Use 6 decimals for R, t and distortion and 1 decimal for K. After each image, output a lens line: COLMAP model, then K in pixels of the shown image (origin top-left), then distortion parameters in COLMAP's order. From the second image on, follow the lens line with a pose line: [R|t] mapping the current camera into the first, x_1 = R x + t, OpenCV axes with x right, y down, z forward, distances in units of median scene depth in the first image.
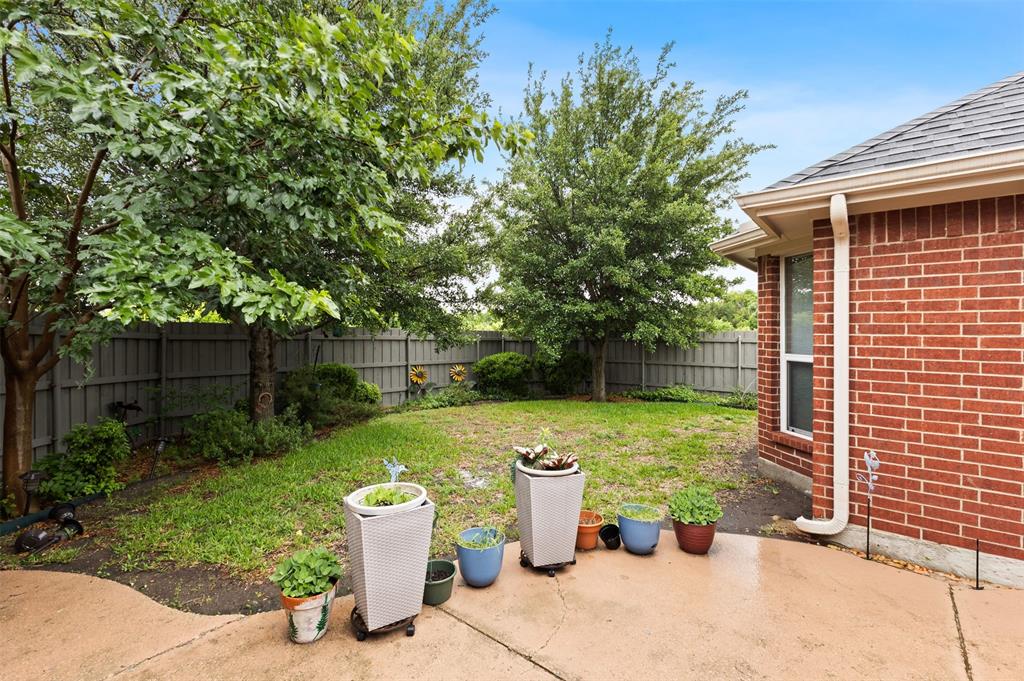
lens RADIAL K [[449.3, 0, 510.5], [0, 449.3, 335.7], [0, 0, 1]] dist [0.005212, -0.000191]
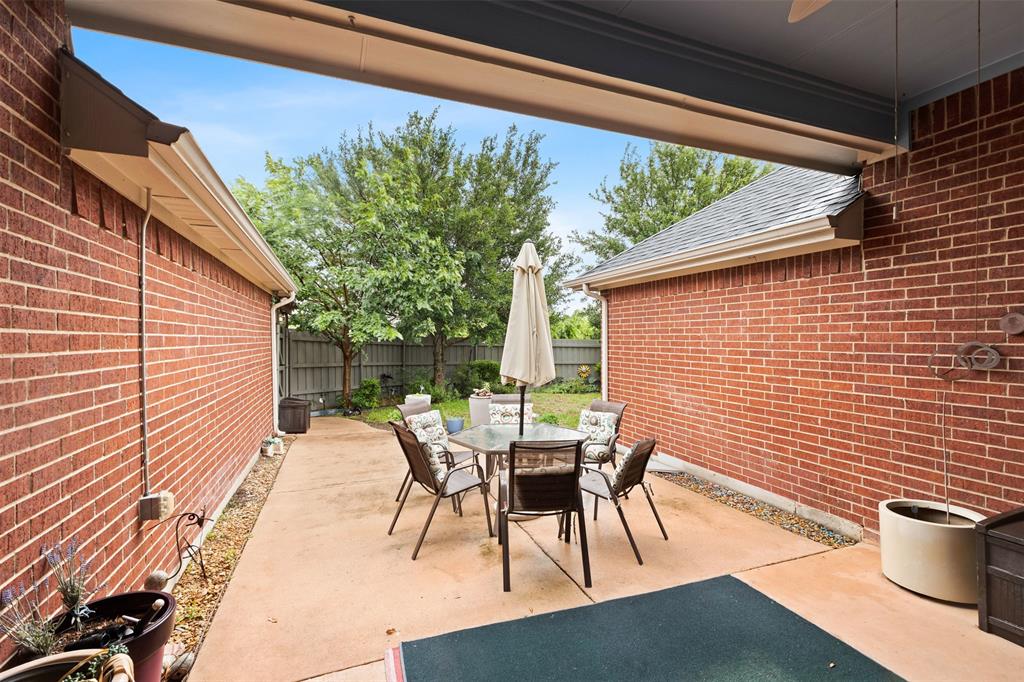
lens RADIAL K [[449.3, 0, 511.8], [0, 449.3, 340.5], [0, 0, 1]] dist [0.005212, -0.000191]
pose [[0.861626, -0.000069, -0.507545, 0.759124], [-0.002420, 0.999988, -0.004243, -0.007359], [0.507539, 0.004885, 0.861615, -0.554086]]
